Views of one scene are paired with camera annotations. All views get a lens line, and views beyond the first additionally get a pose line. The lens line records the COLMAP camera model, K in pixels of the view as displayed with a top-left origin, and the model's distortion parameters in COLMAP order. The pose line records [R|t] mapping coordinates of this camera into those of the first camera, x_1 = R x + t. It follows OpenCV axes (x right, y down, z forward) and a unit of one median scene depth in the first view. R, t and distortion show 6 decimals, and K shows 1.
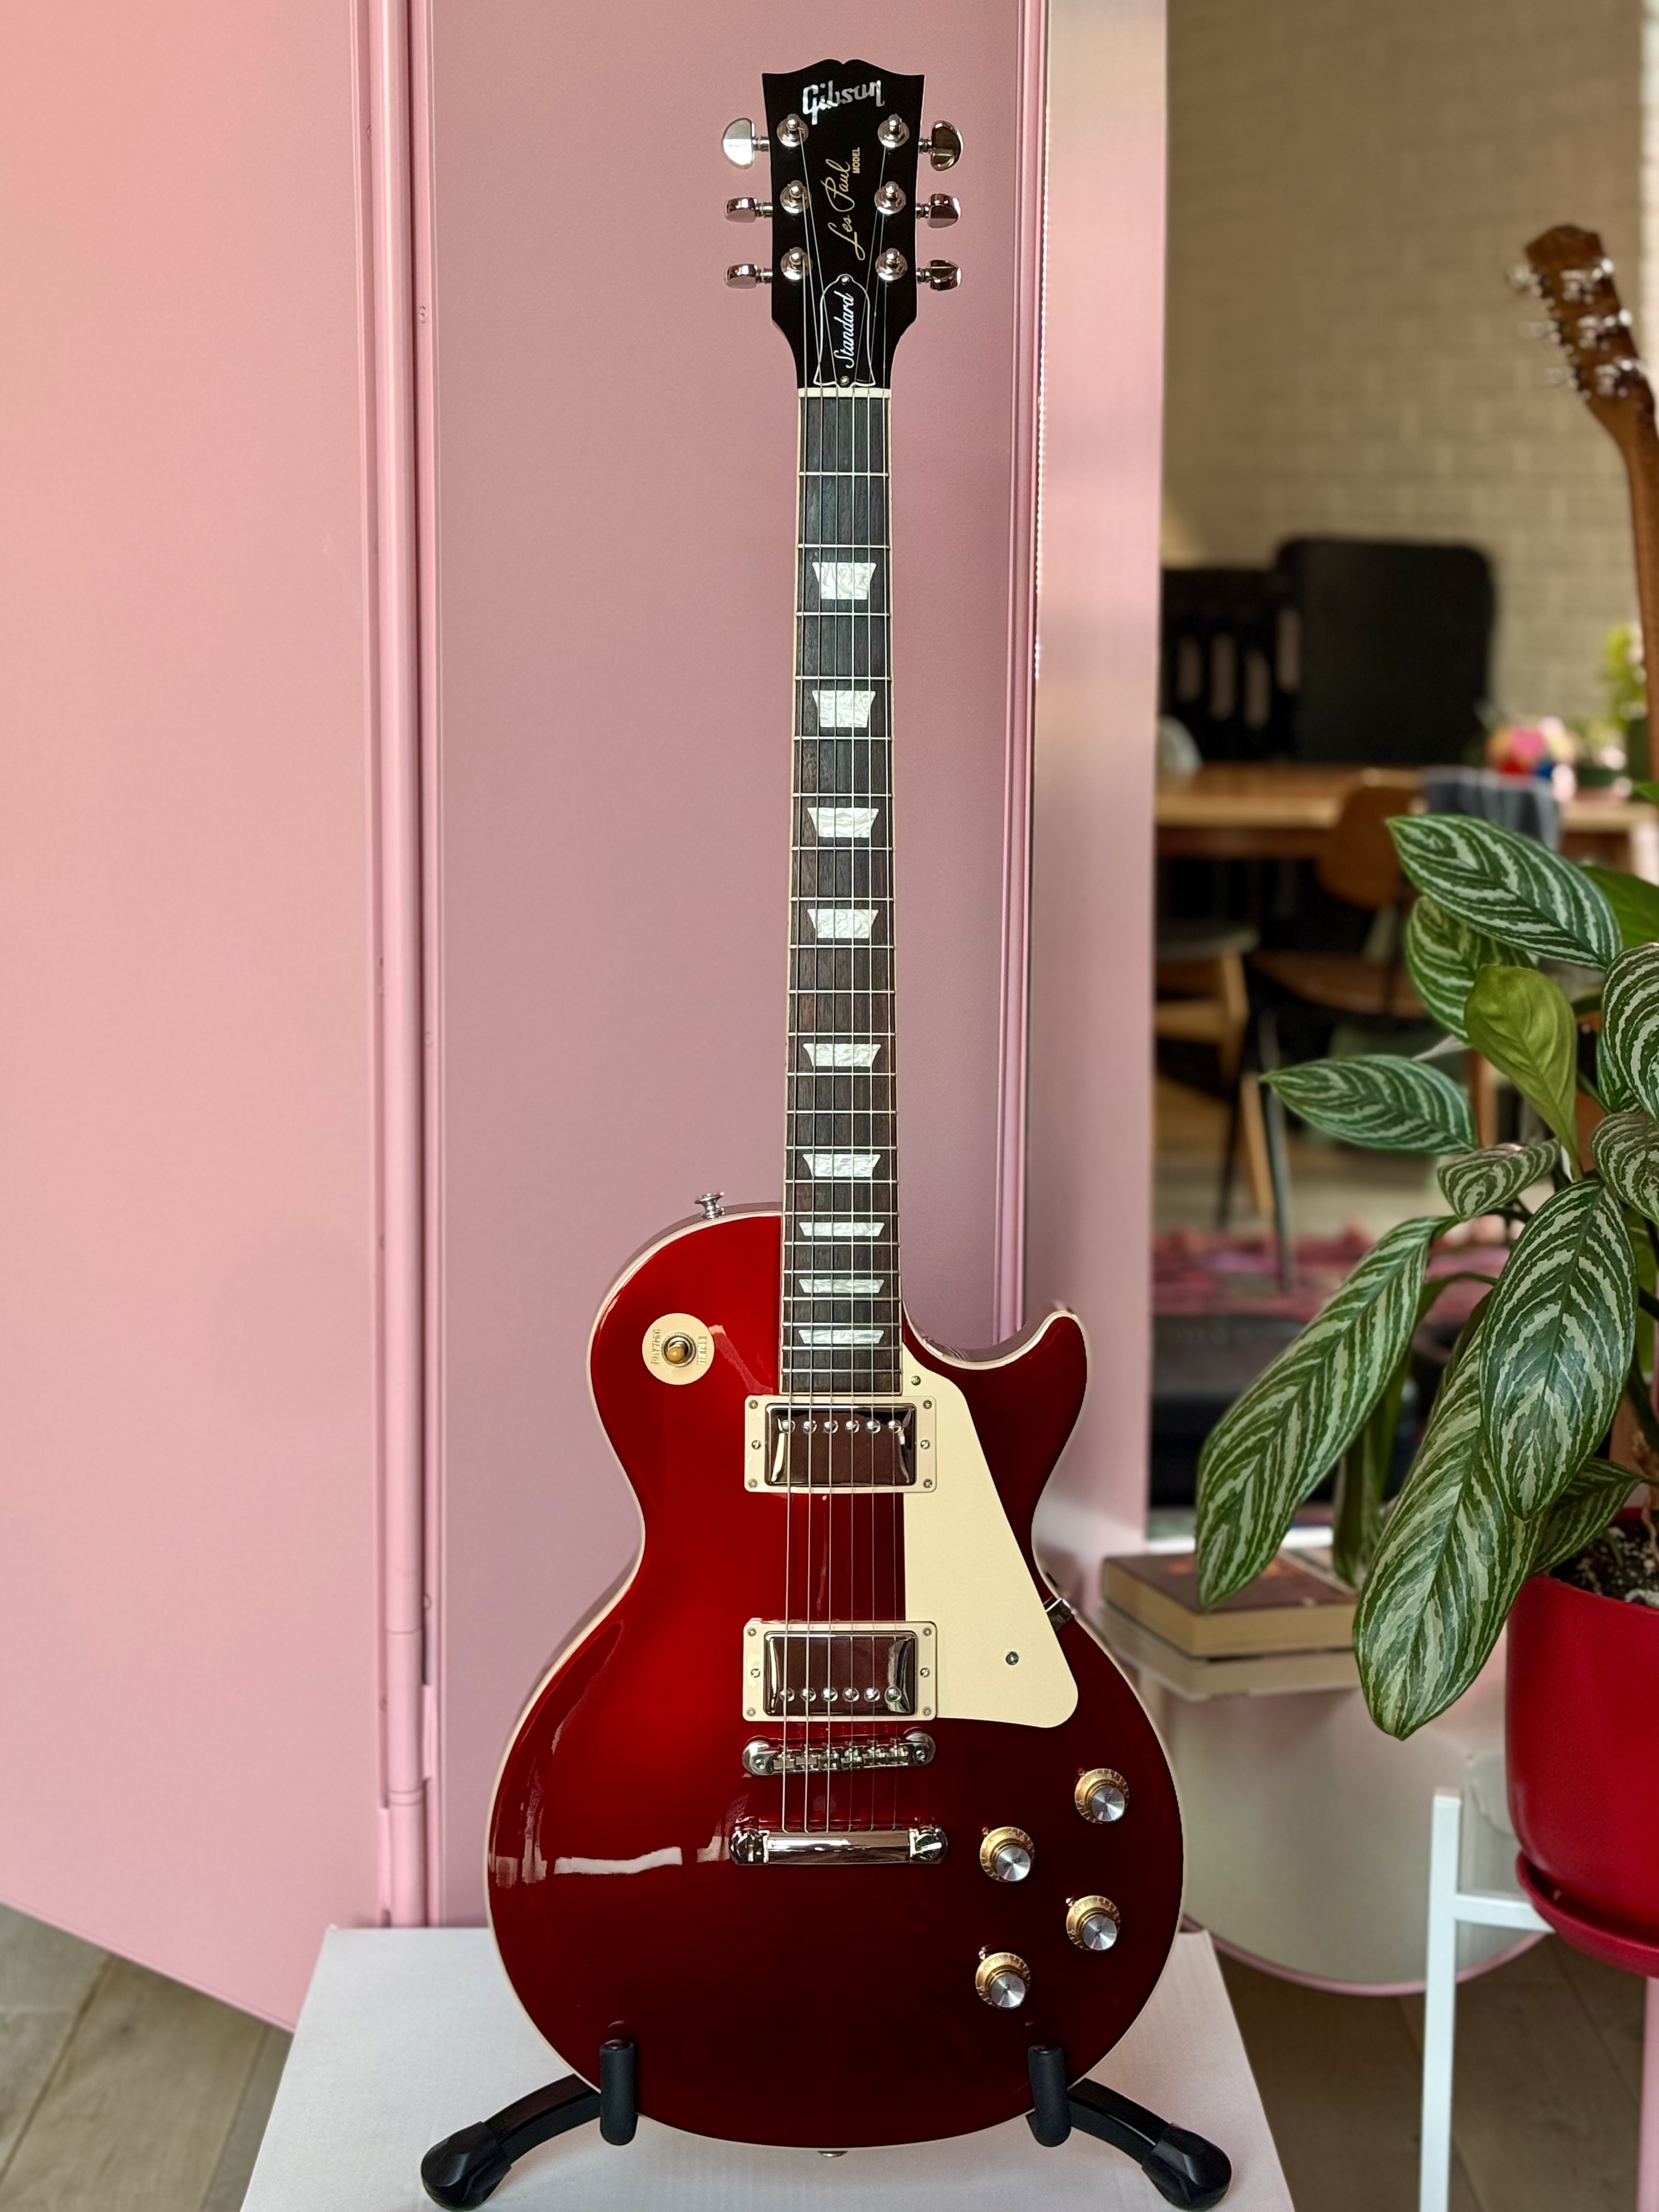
lens RADIAL K [[3380.7, 0, 829.5], [0, 3380.7, 1106.0], [0, 0, 1]] dist [0.160520, -0.079730]
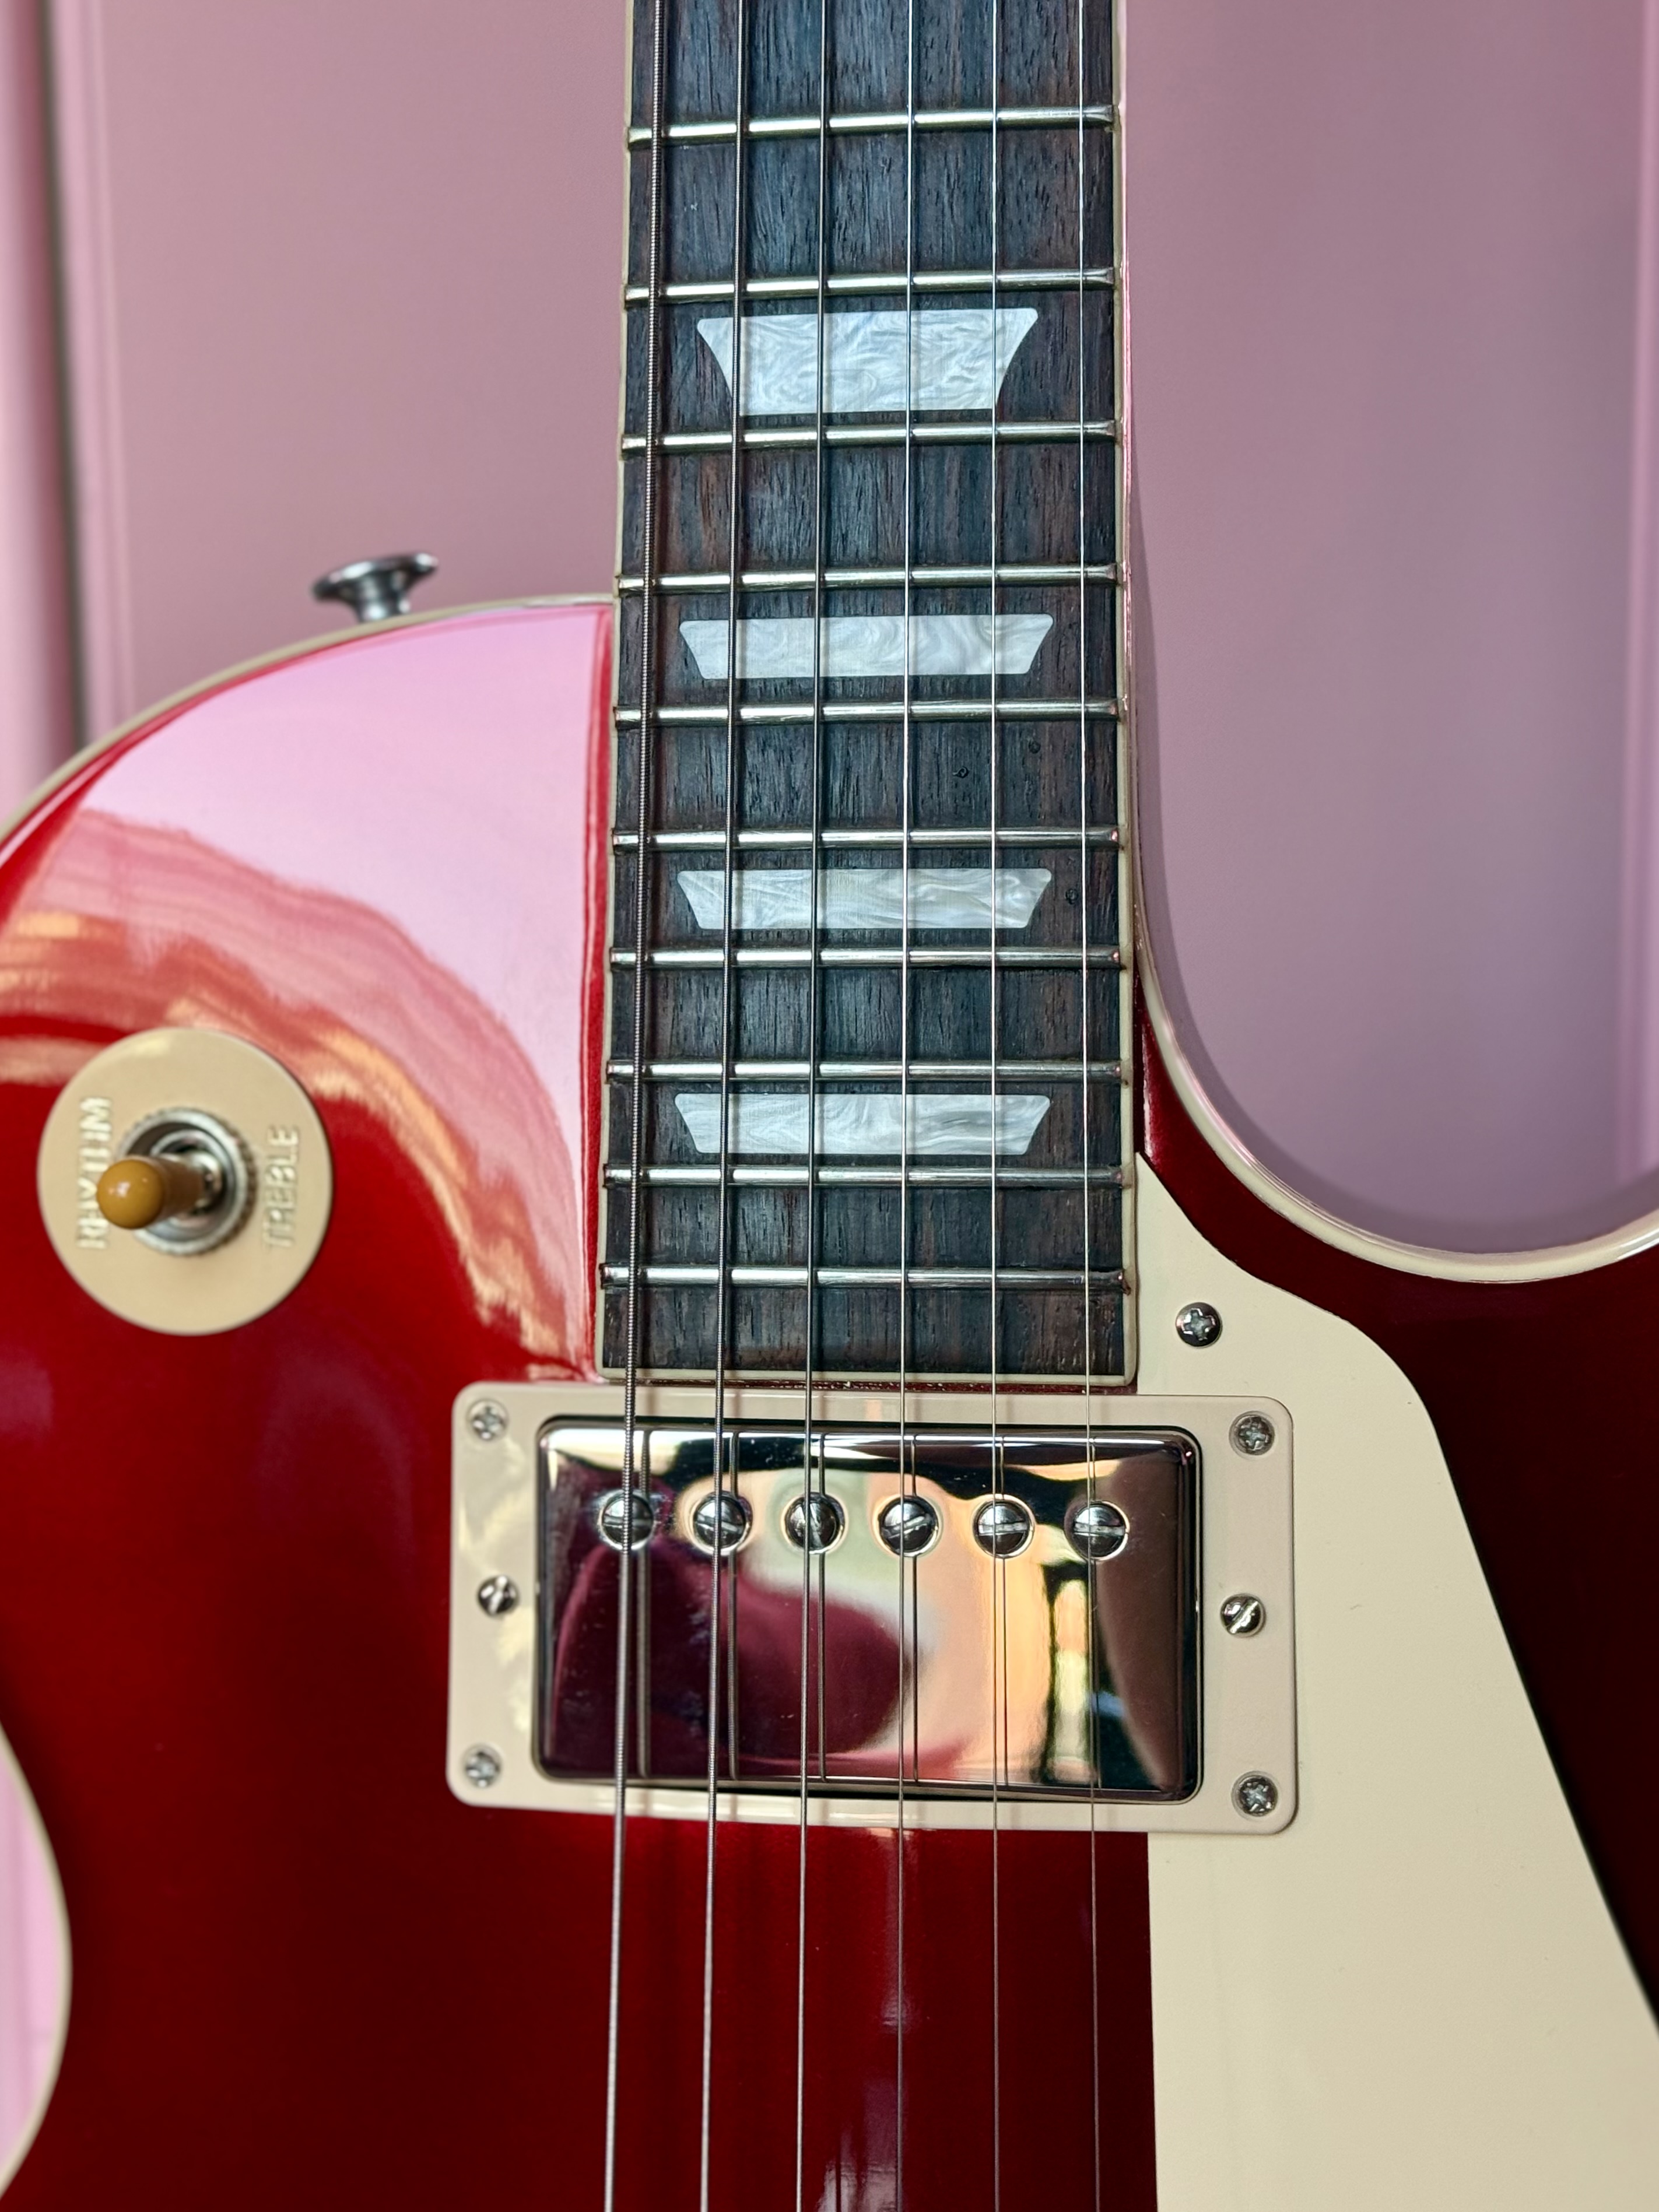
lens RADIAL K [[3381.0, 0, 829.5], [0, 3381.0, 1106.0], [0, 0, 1]] dist [0.160520, -0.079730]
pose [[0.982227, -0.004541, -0.187640, 0.043579], [-0.001351, 0.999510, -0.031263, 0.073851], [0.187691, 0.030961, 0.981740, 0.778175]]
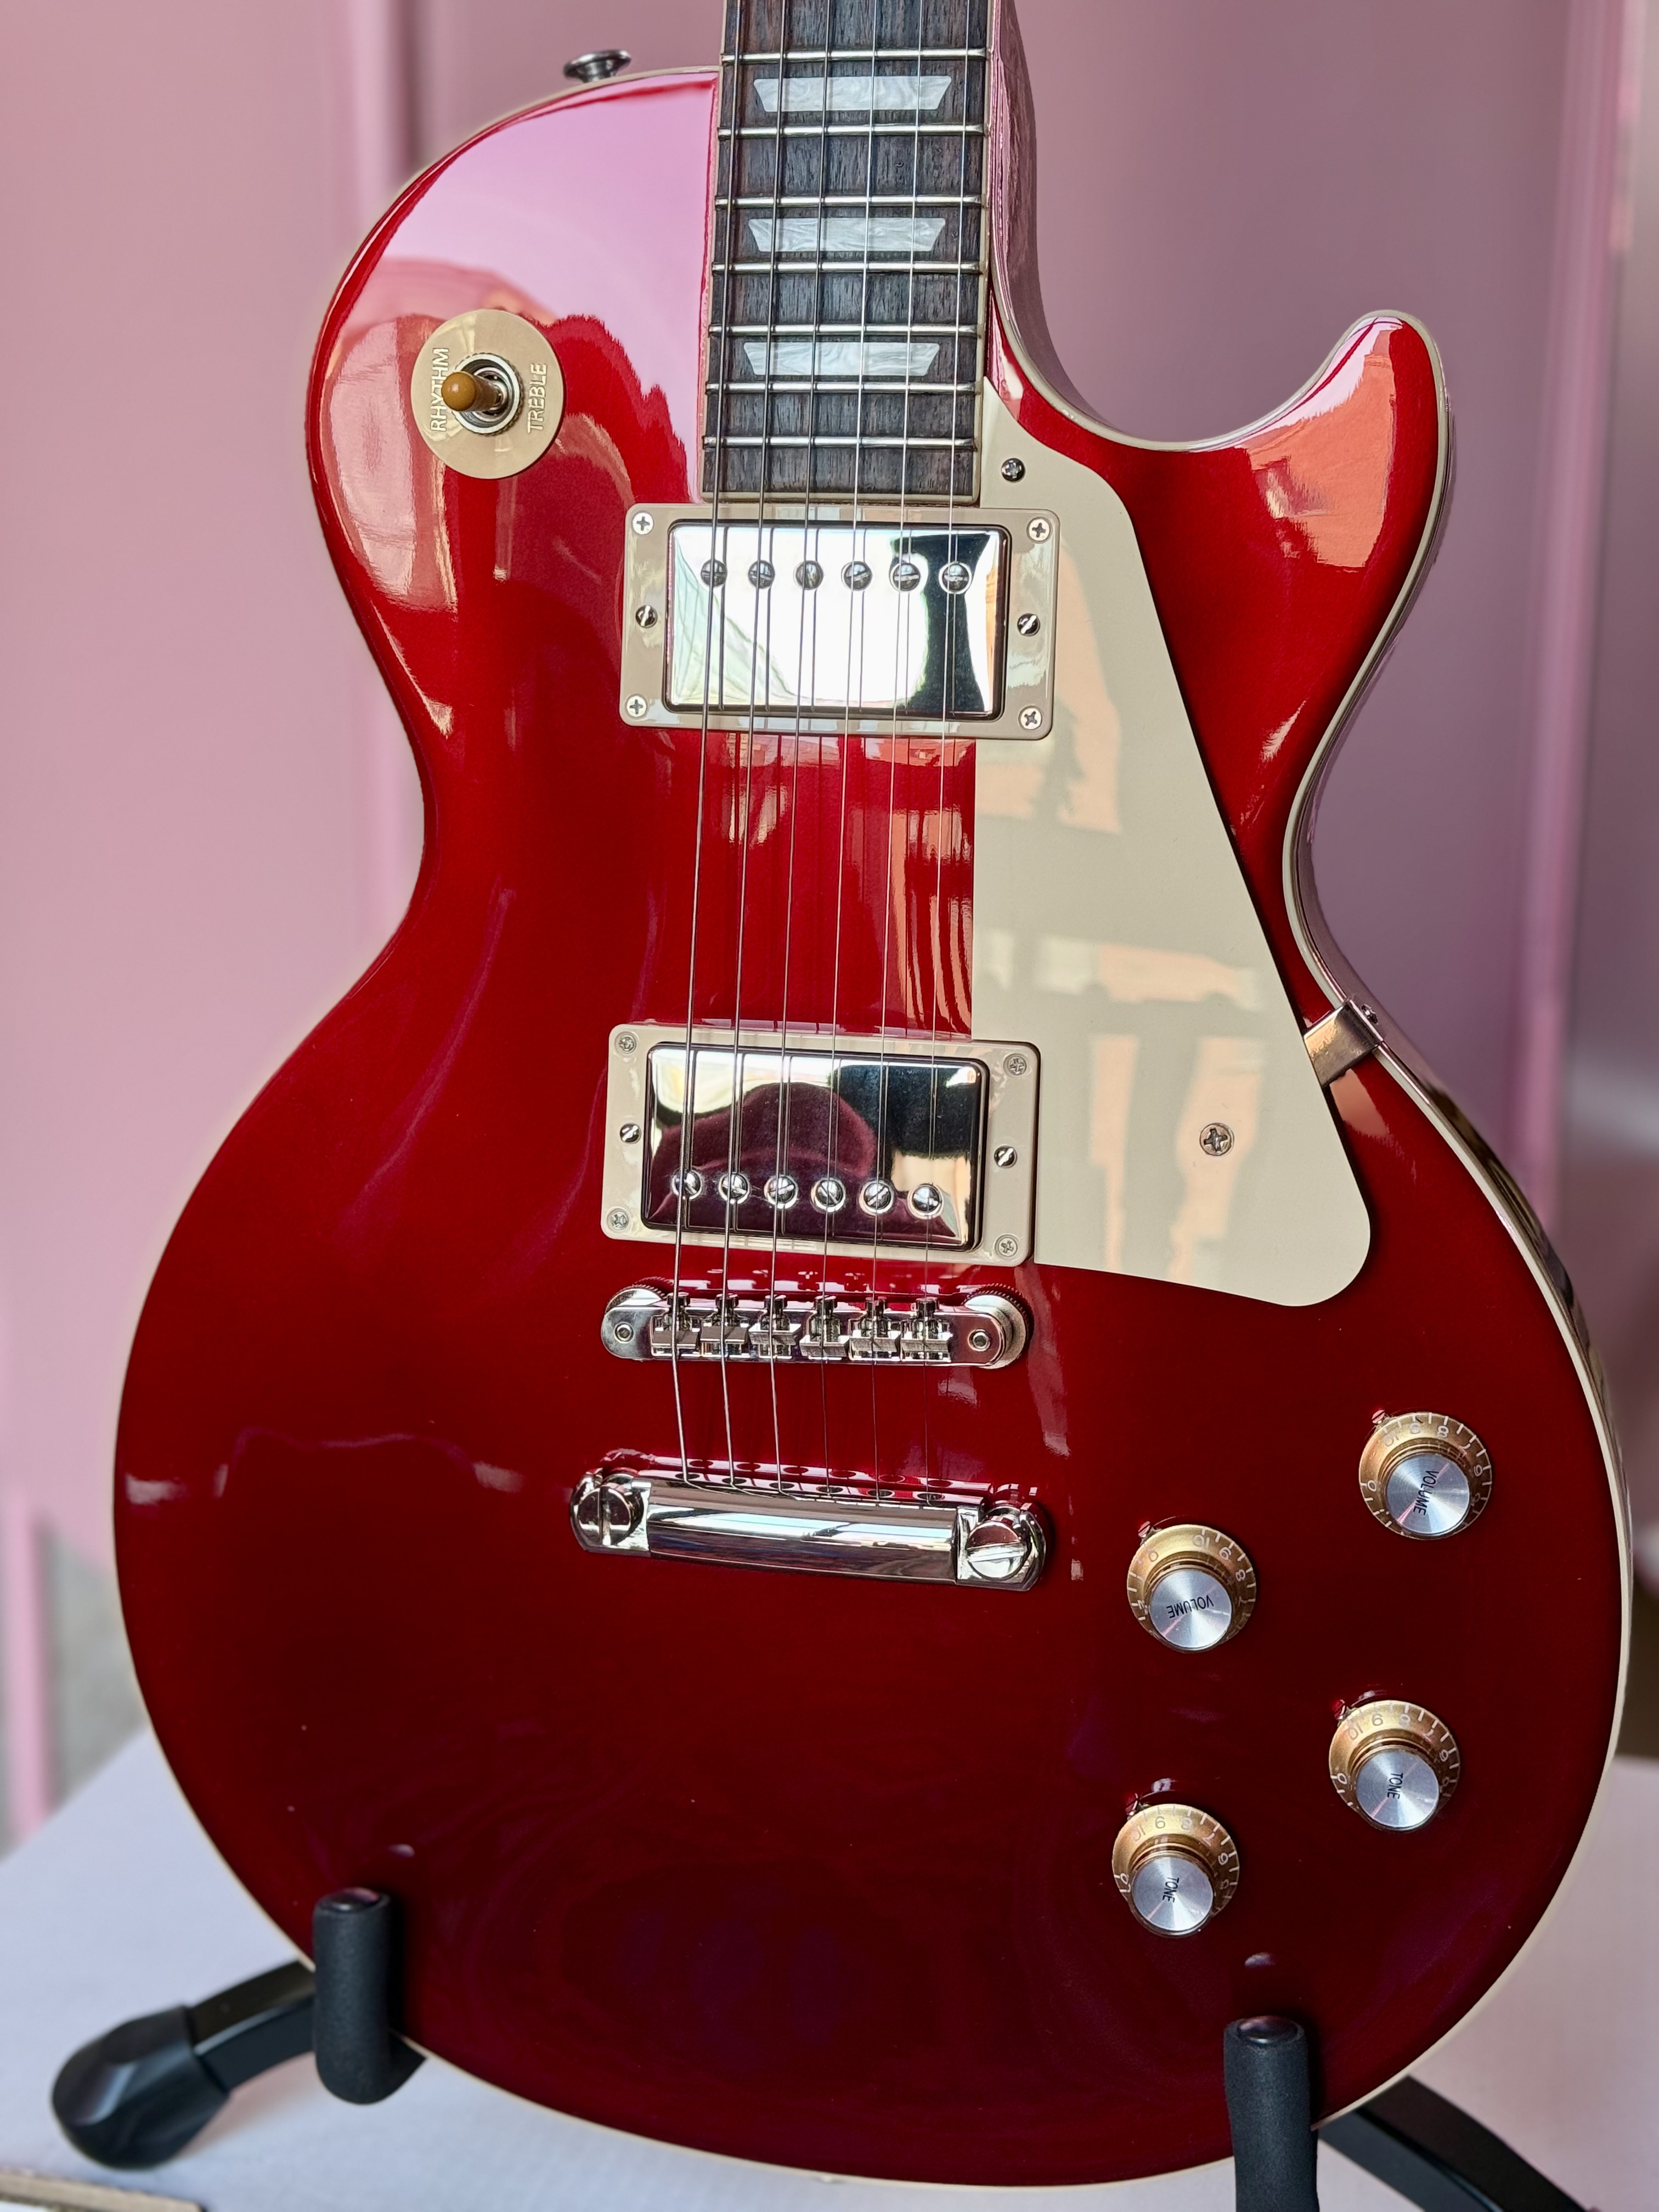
lens RADIAL K [[3171.0, 0, 825.0], [0, 3171.0, 1074.5], [0, 0, 1]] dist [0.136897, 0.010213]
pose [[0.963477, 0.055409, -0.261994, 0.111116], [-0.034958, 0.996012, 0.082088, 0.124332], [0.265498, -0.069931, 0.961572, 0.608583]]
